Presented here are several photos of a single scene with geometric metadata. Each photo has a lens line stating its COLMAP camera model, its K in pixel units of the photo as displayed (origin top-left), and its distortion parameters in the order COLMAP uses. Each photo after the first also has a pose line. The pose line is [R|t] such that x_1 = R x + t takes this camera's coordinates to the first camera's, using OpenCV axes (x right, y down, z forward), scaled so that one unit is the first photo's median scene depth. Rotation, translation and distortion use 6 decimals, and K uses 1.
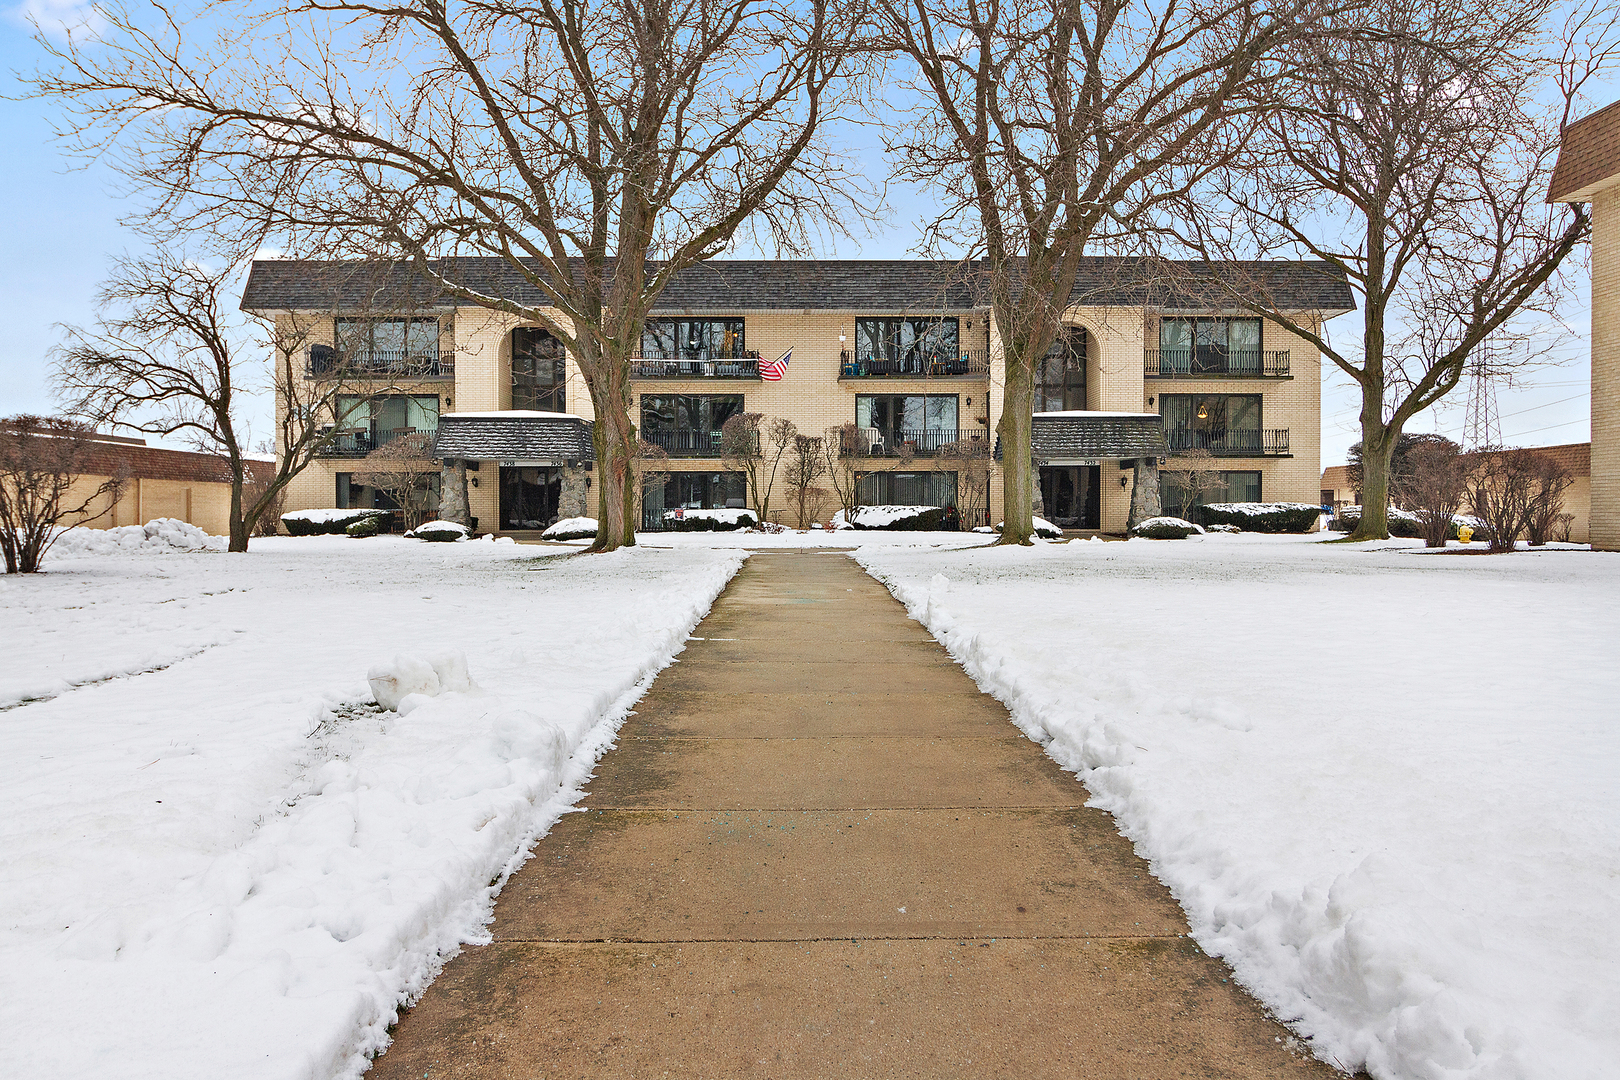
lens RADIAL K [[1359.9, 0, 810.0], [0, 1359.9, 540.0], [0, 0, 1]] dist [0.000149, 0.000193]
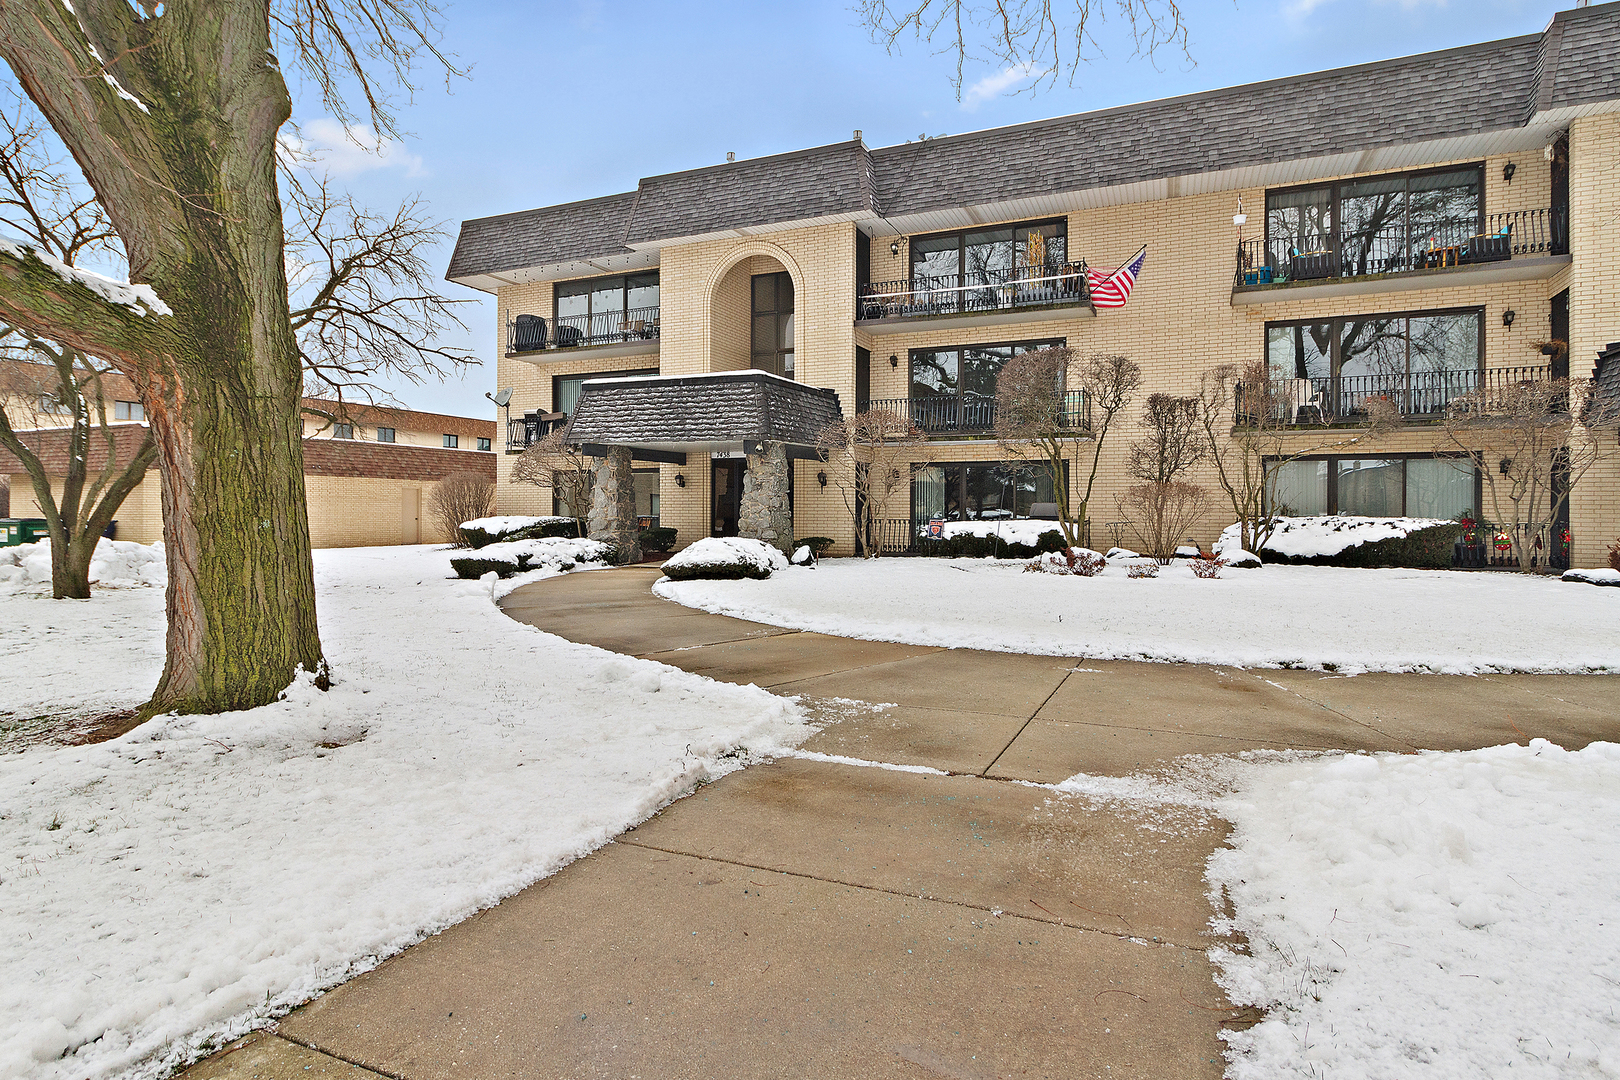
lens RADIAL K [[870.9, 0, 808.3], [0, 870.9, 510.1], [0, 0, 1]] dist [-0.000354, -0.000333]
pose [[0.902129, 0.004117, -0.431446, 0.018889], [-0.012466, 0.999786, -0.016526, -0.019409], [0.431286, 0.020287, 0.901987, 0.600190]]
